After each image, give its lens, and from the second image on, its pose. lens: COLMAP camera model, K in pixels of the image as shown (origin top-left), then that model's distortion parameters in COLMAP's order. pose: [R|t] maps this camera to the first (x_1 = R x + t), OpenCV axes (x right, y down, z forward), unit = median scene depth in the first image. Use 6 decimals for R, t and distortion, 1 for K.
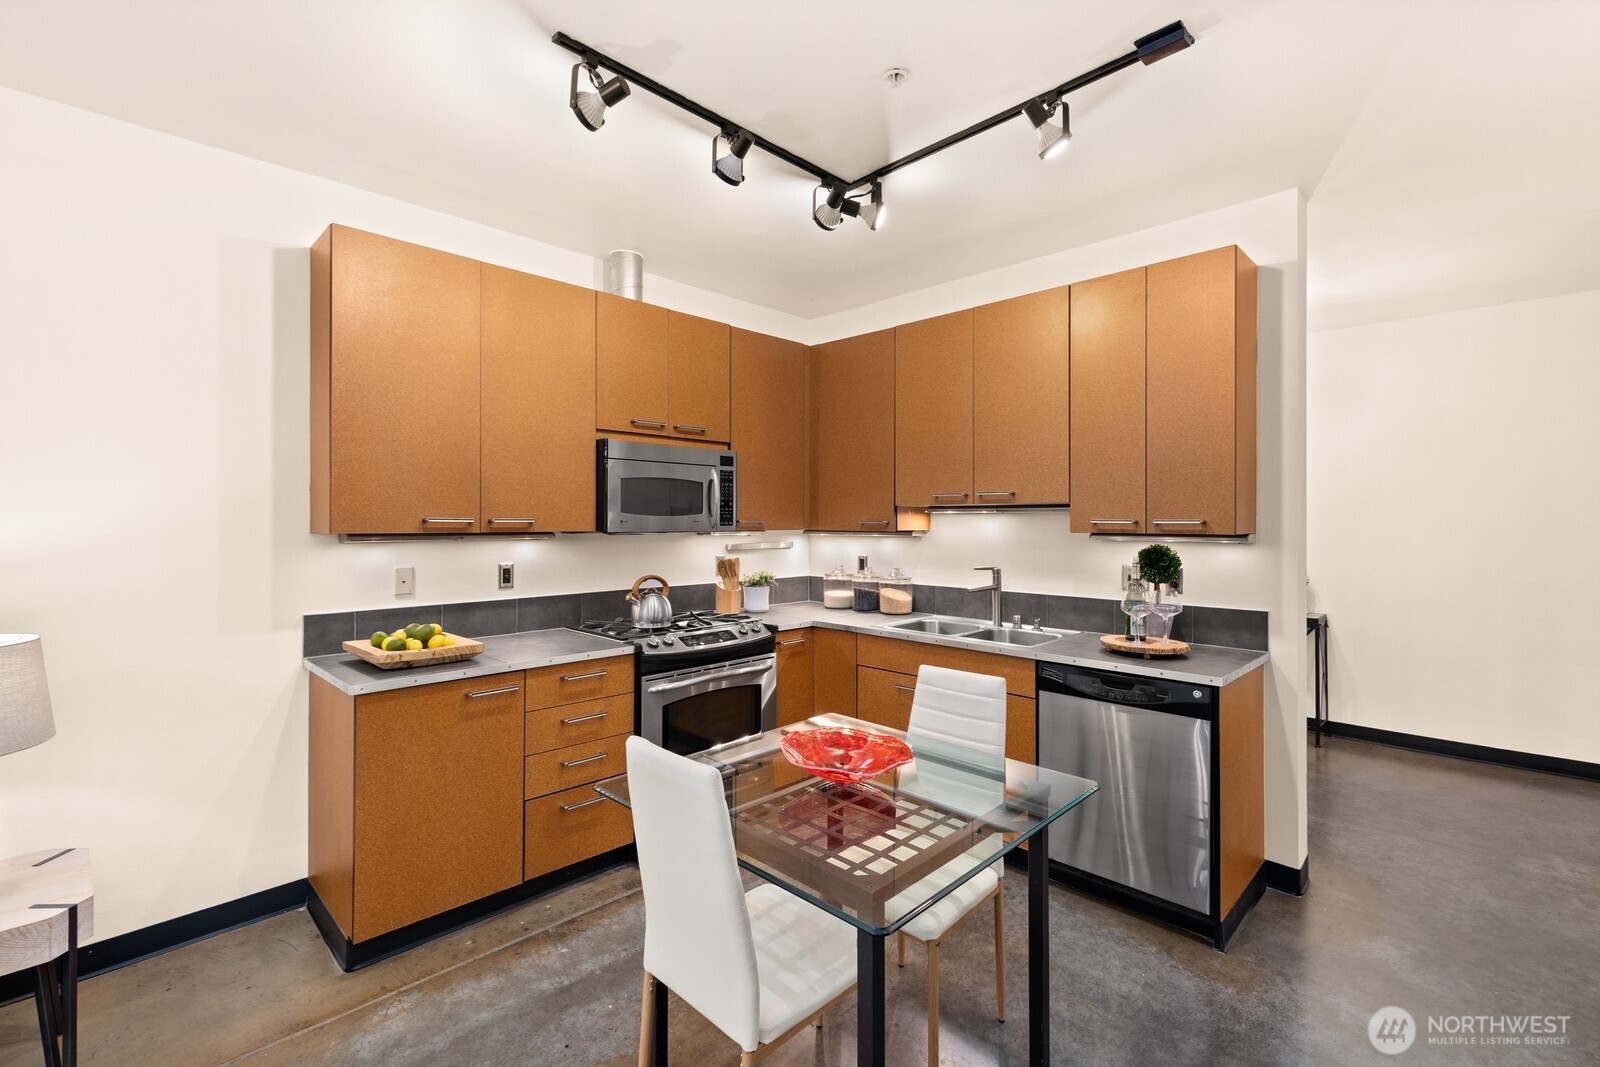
lens RADIAL K [[675.0, 0, 810.0], [0, 675.0, 523.4], [0, 0, 1]] dist [-0.012965, 0.002887]
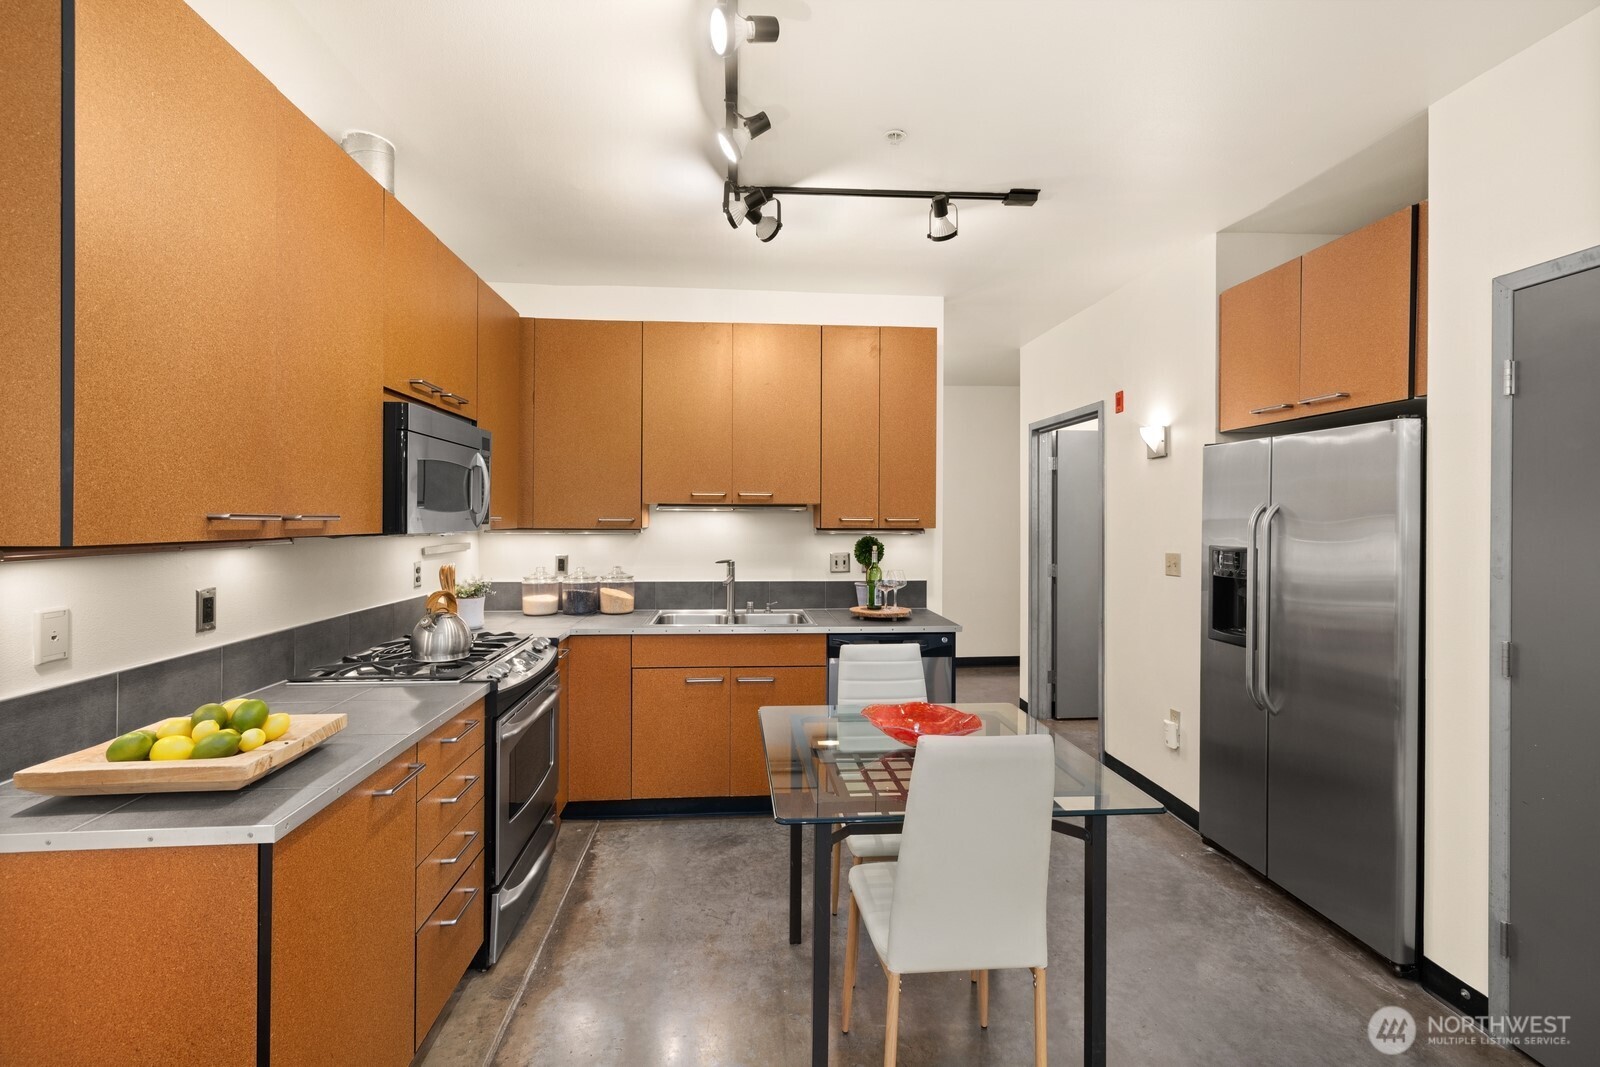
lens RADIAL K [[675.0, 0, 764.7], [0, 675.0, 522.0], [0, 0, 1]] dist [-0.012965, 0.002887]
pose [[0.684871, -0.003897, 0.728654, -0.492052], [-0.001147, 0.999979, 0.006427, -0.004944], [-0.728664, -0.005237, 0.684852, 0.204759]]
